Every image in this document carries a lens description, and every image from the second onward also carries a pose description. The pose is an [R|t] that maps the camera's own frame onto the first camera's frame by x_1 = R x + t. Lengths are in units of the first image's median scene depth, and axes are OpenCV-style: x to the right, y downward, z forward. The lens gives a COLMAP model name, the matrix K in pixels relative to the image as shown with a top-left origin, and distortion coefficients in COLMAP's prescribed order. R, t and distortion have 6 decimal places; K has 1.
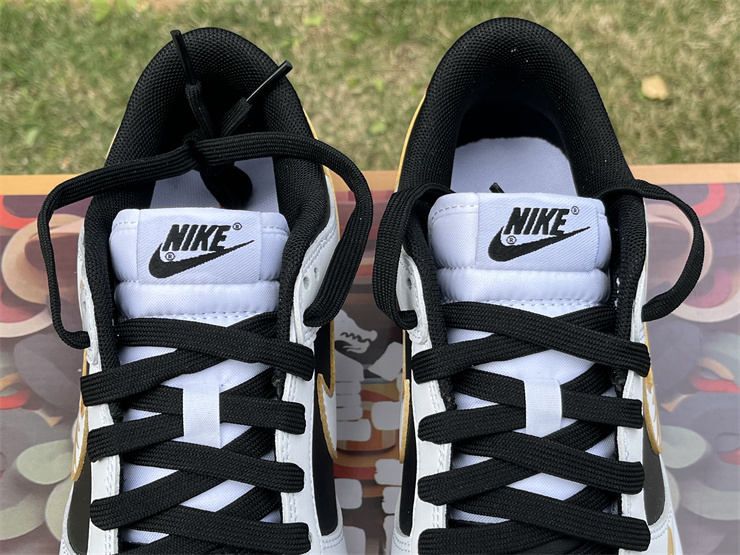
lens RADIAL K [[1014.2, 0, 369.1], [0, 1014.2, 278.5], [0, 0, 1]] dist [-0.007502, 0.000000]
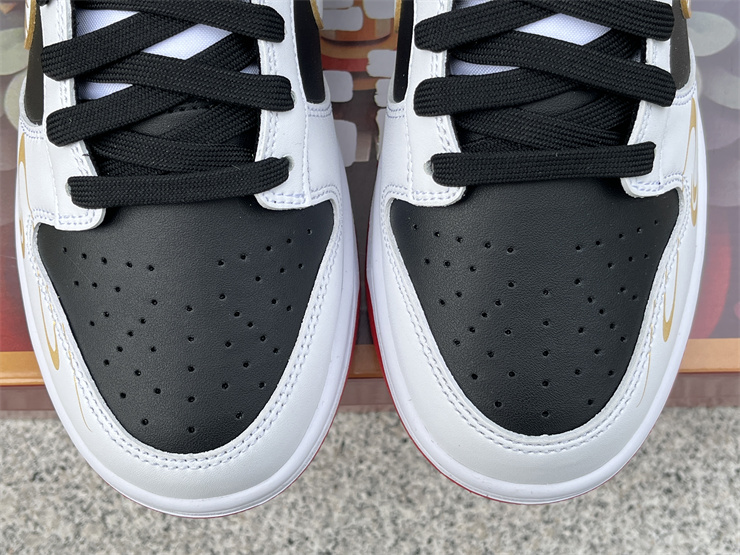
lens RADIAL K [[1014.2, 0, 372.0], [0, 1014.2, 276.5], [0, 0, 1]] dist [-0.007502, 0.000000]
pose [[0.999981, 0.000183, 0.006169, 0.005972], [-0.001803, 0.964612, 0.263669, 0.175015], [-0.005902, -0.263675, 0.964594, 0.099893]]
